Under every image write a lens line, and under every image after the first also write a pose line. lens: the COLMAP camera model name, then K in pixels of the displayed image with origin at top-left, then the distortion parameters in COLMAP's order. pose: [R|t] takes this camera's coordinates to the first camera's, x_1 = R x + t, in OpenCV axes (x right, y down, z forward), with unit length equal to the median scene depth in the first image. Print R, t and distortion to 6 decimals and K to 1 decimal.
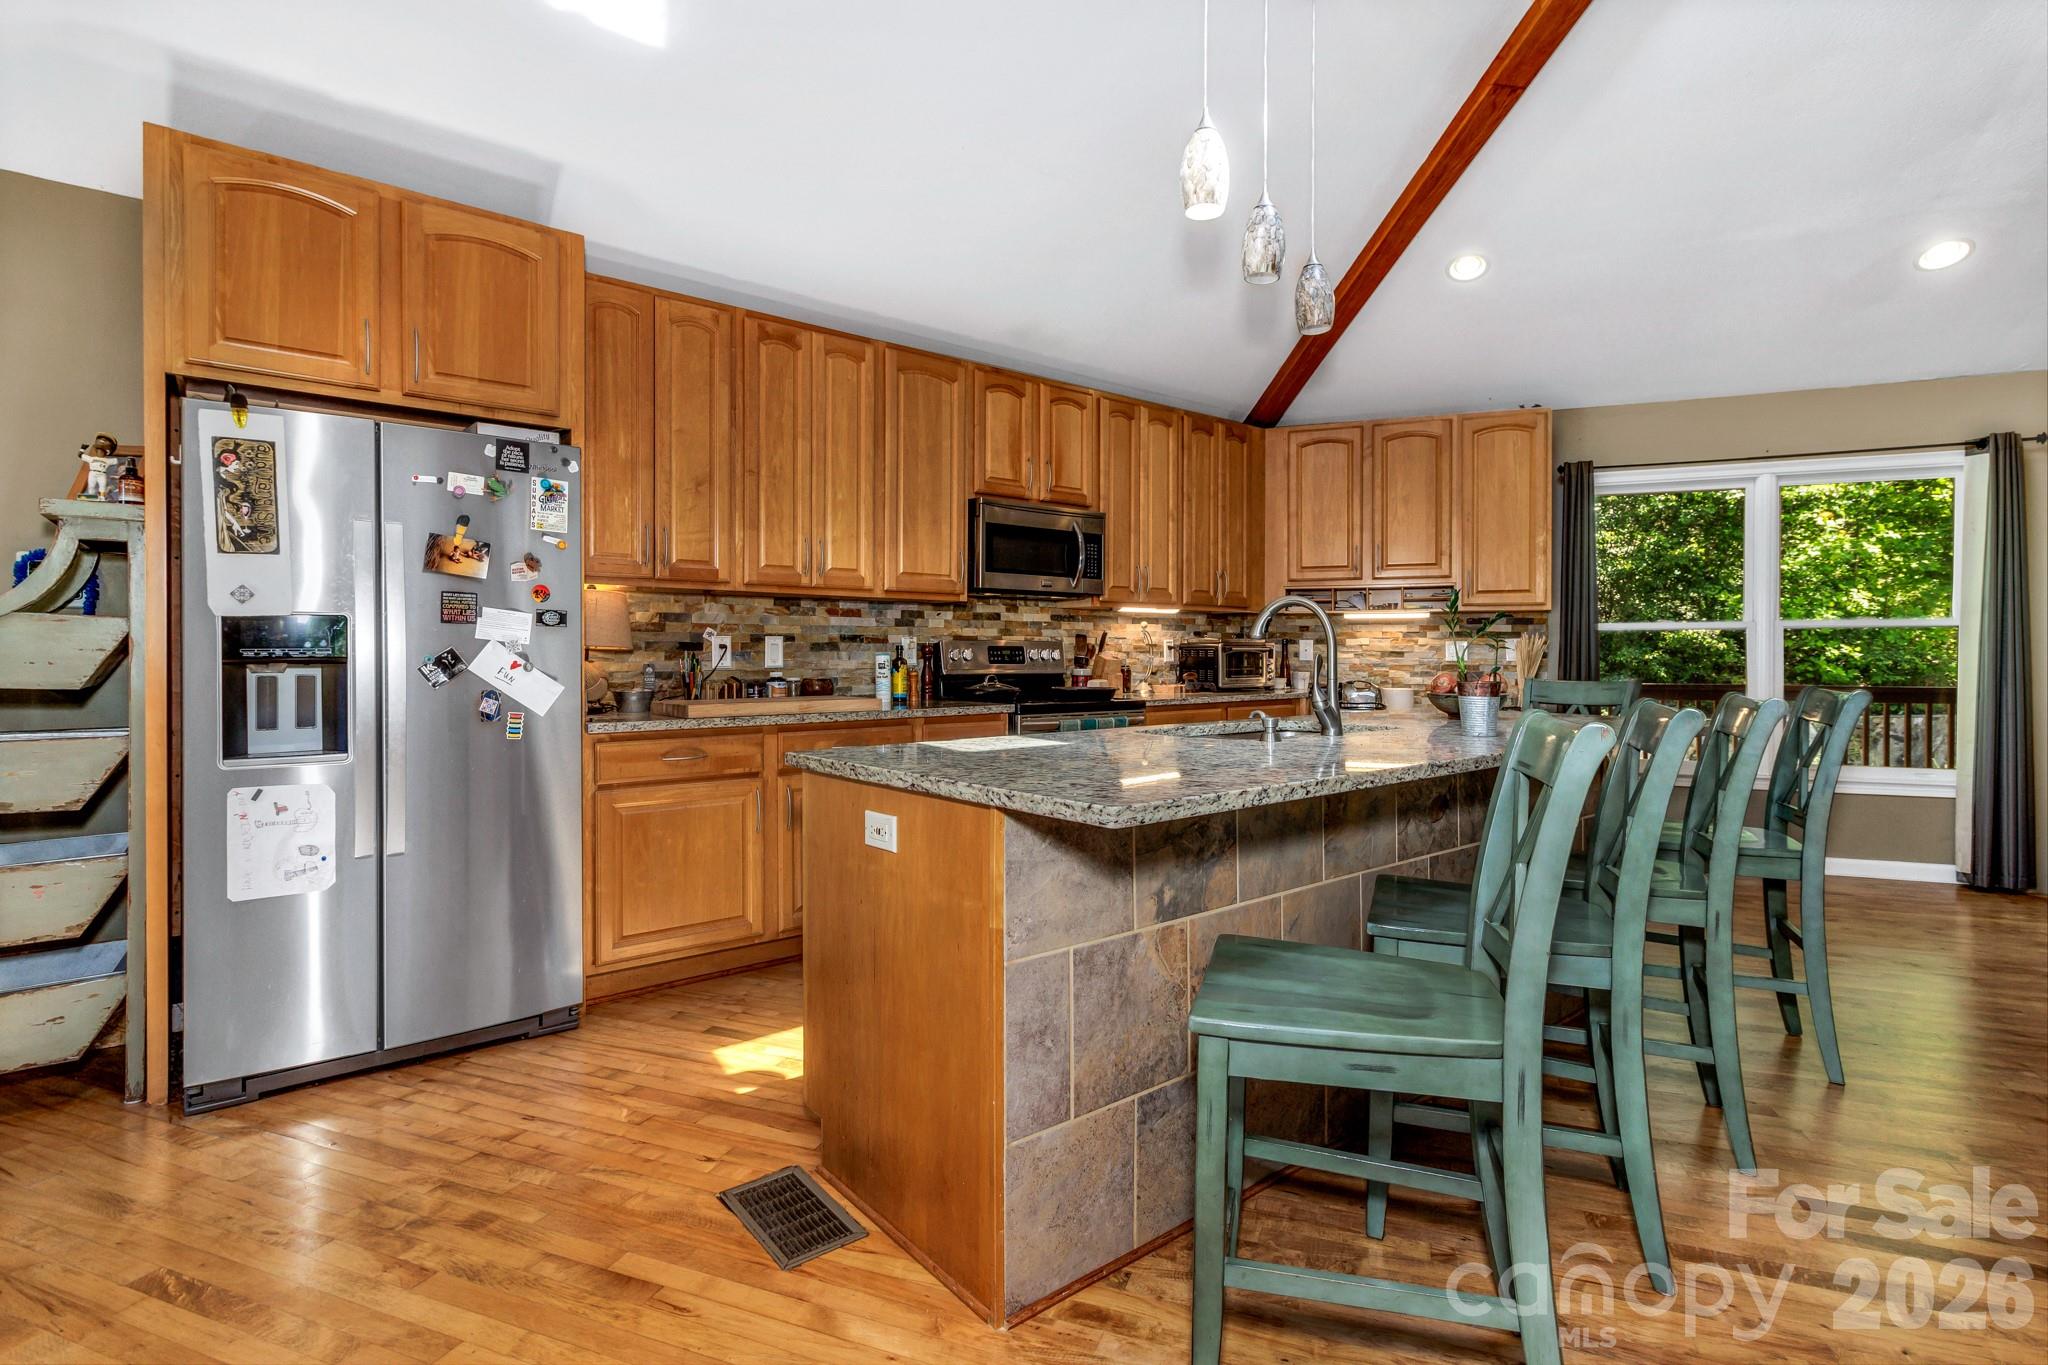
lens RADIAL K [[980.7, 0, 1027.1], [0, 980.7, 656.3], [0, 0, 1]] dist [0.013107, 0.000406]
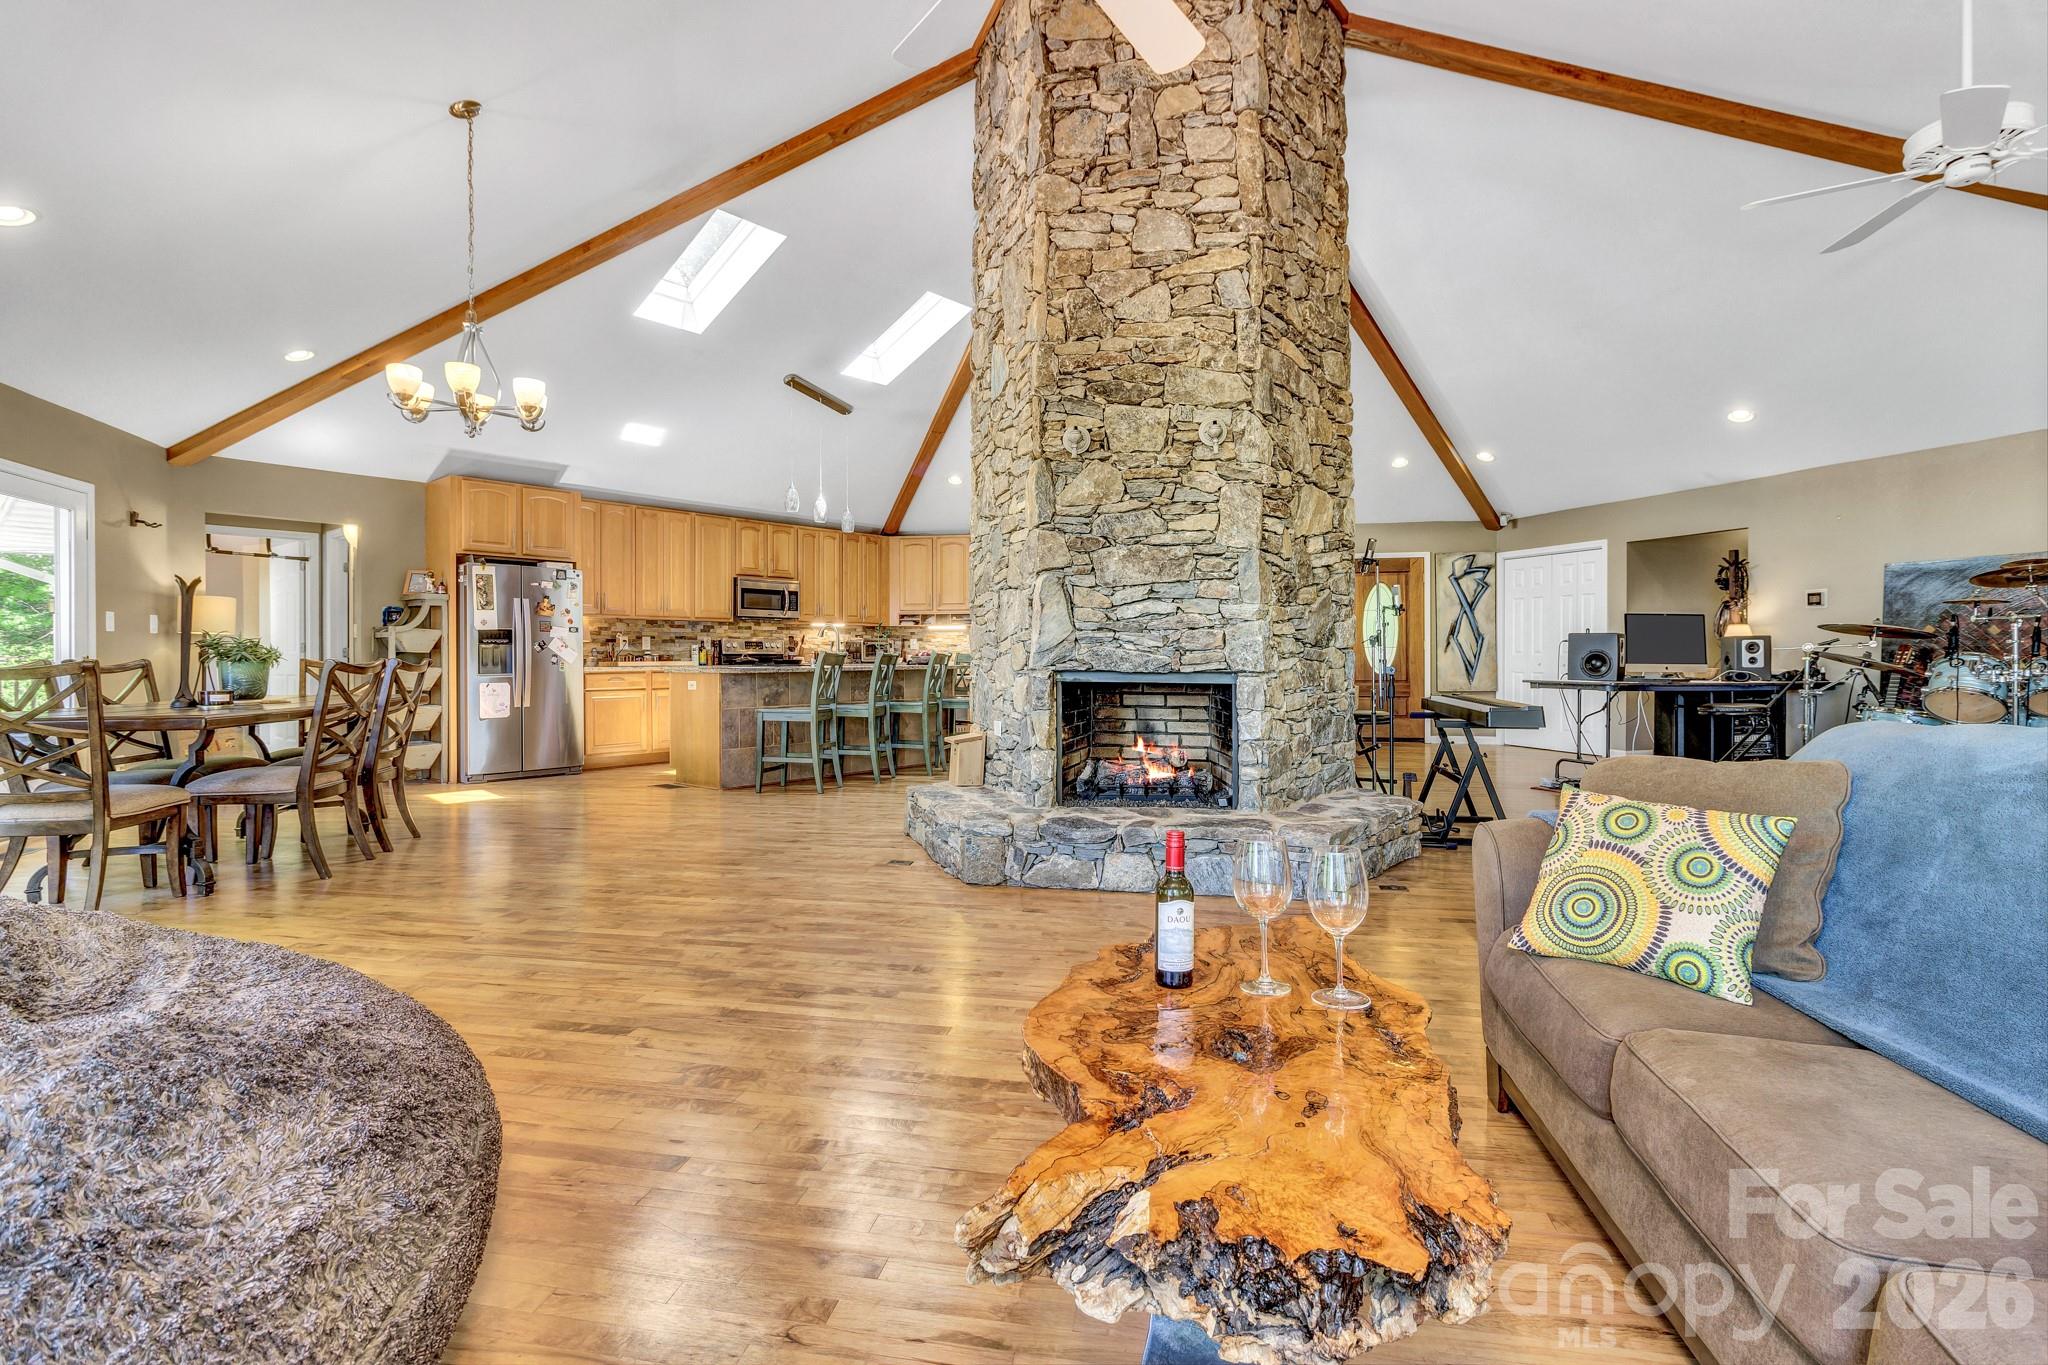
lens RADIAL K [[947.2, 0, 1028.4], [0, 947.2, 657.0], [0, 0, 1]] dist [0.004085, 0.001028]
pose [[0.982841, -0.003779, 0.184415, 0.205484], [0.004281, 0.999988, -0.002321, 0.034276], [-0.184404, 0.003070, 0.982846, -1.289435]]
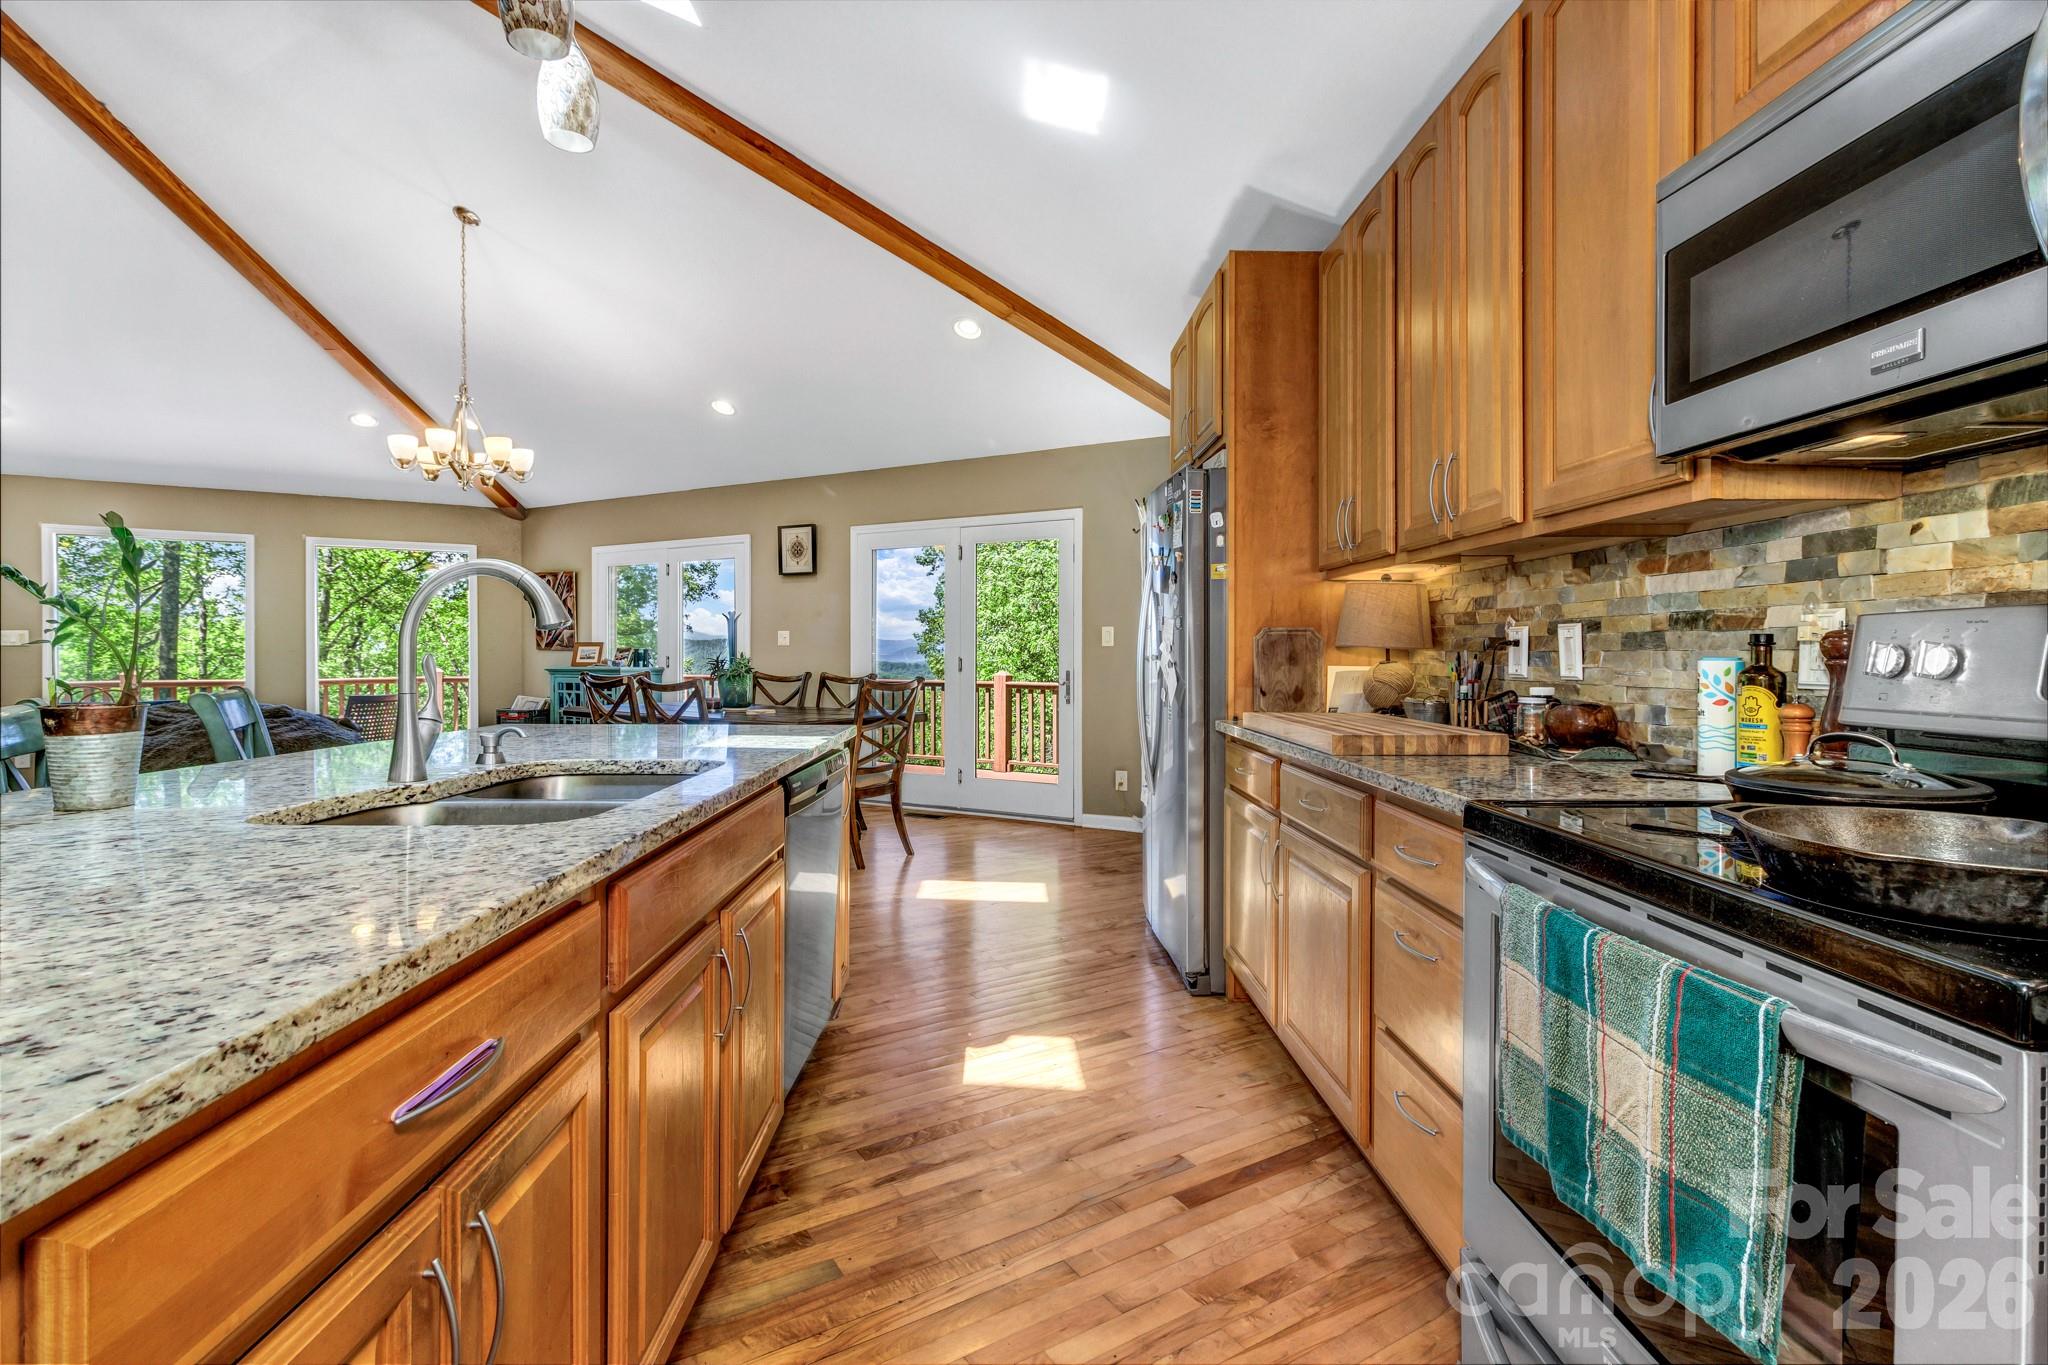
lens RADIAL K [[947.2, 0, 1028.4], [0, 947.2, 657.0], [0, 0, 1]] dist [0.004085, 0.001028]
pose [[-0.601546, 0.003057, -0.798832, 0.326366], [-0.004097, 0.999968, 0.006912, -0.003707], [0.798828, 0.007431, -0.601514, 0.991050]]
